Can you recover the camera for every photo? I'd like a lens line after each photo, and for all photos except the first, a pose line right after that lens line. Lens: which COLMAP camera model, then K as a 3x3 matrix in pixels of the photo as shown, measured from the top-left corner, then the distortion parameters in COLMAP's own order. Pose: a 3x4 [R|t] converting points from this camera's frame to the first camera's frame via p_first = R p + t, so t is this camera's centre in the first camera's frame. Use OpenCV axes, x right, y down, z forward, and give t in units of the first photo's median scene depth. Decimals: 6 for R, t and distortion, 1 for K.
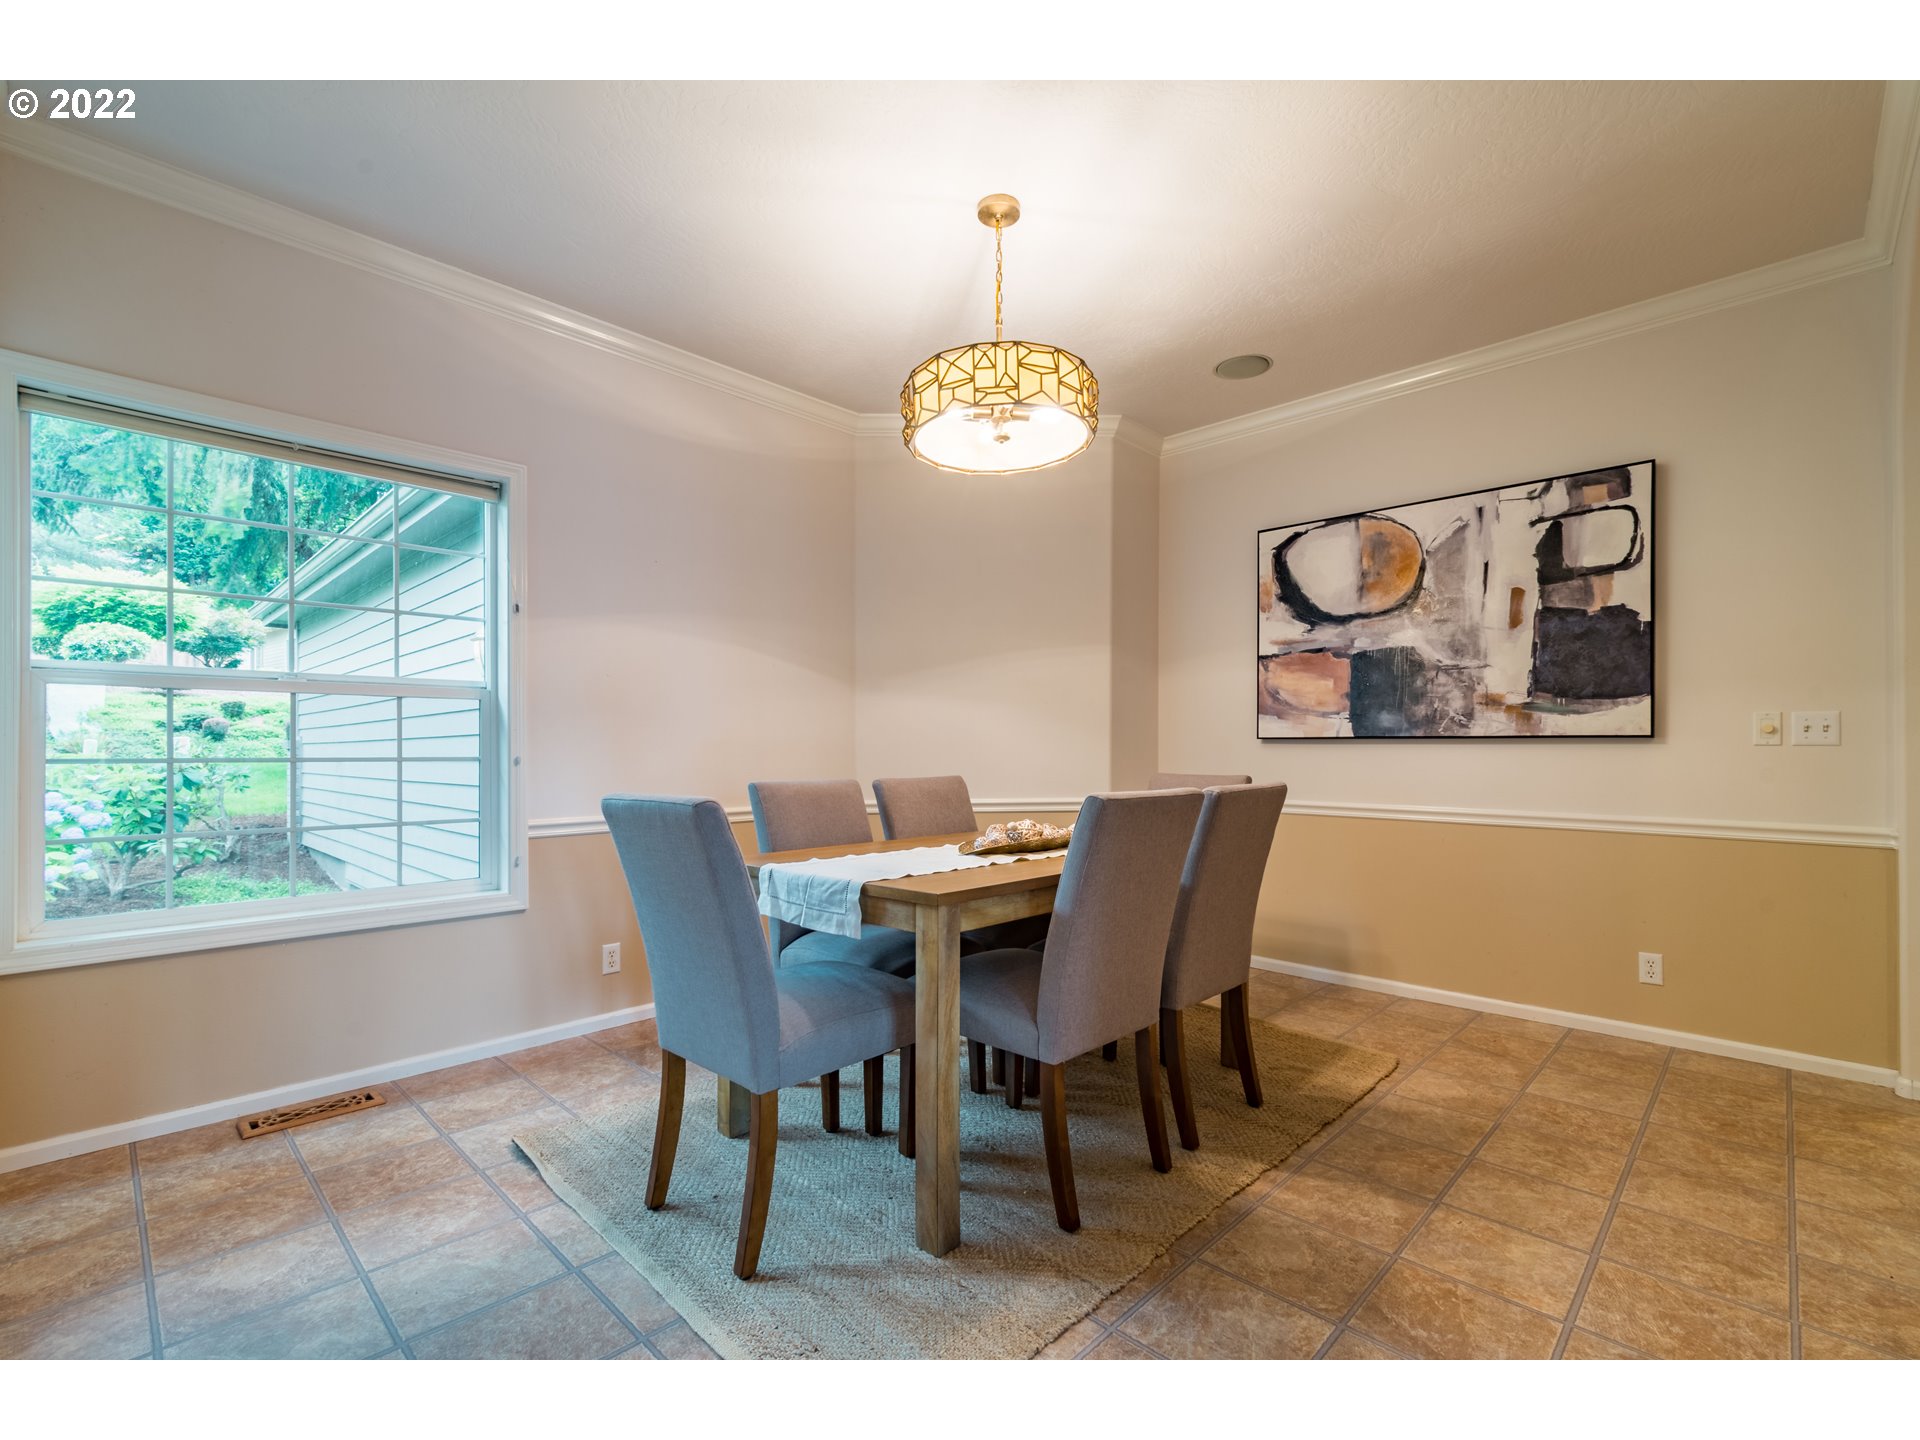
lens RADIAL K [[864.7, 0, 967.8], [0, 864.7, 754.0], [0, 0, 1]] dist [-0.000627, -0.000422]
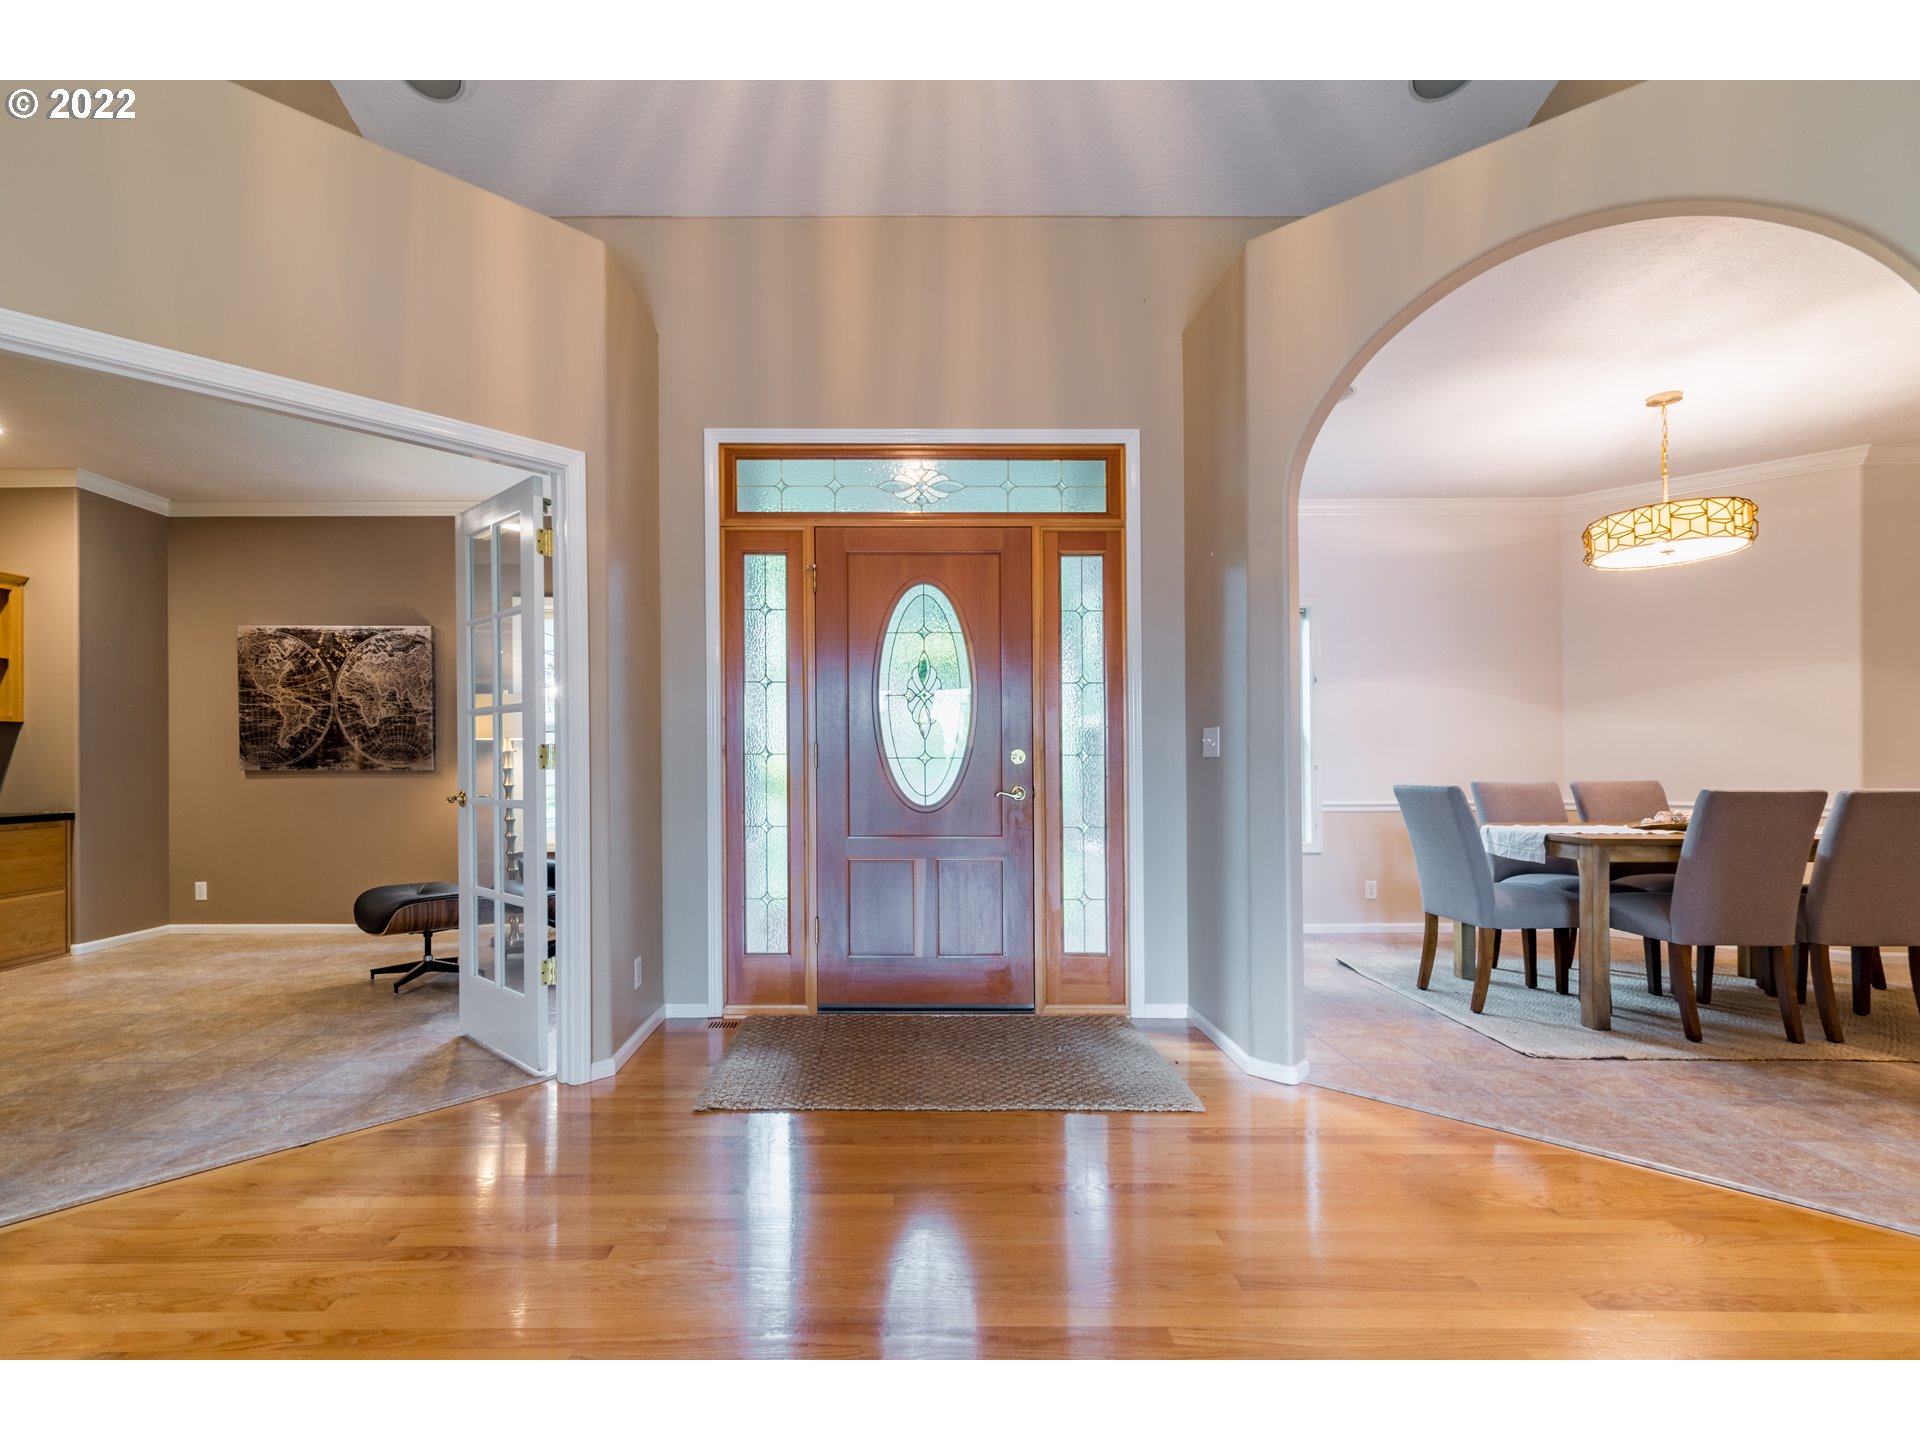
lens RADIAL K [[920.6, 0, 871.6], [0, 920.6, 757.7], [0, 0, 1]] dist [0.000020, -0.000924]
pose [[0.693670, -0.006336, -0.720265, 0.255038], [0.002513, 0.999977, -0.006377, -0.006073], [0.720288, 0.002613, 0.693670, -1.212819]]
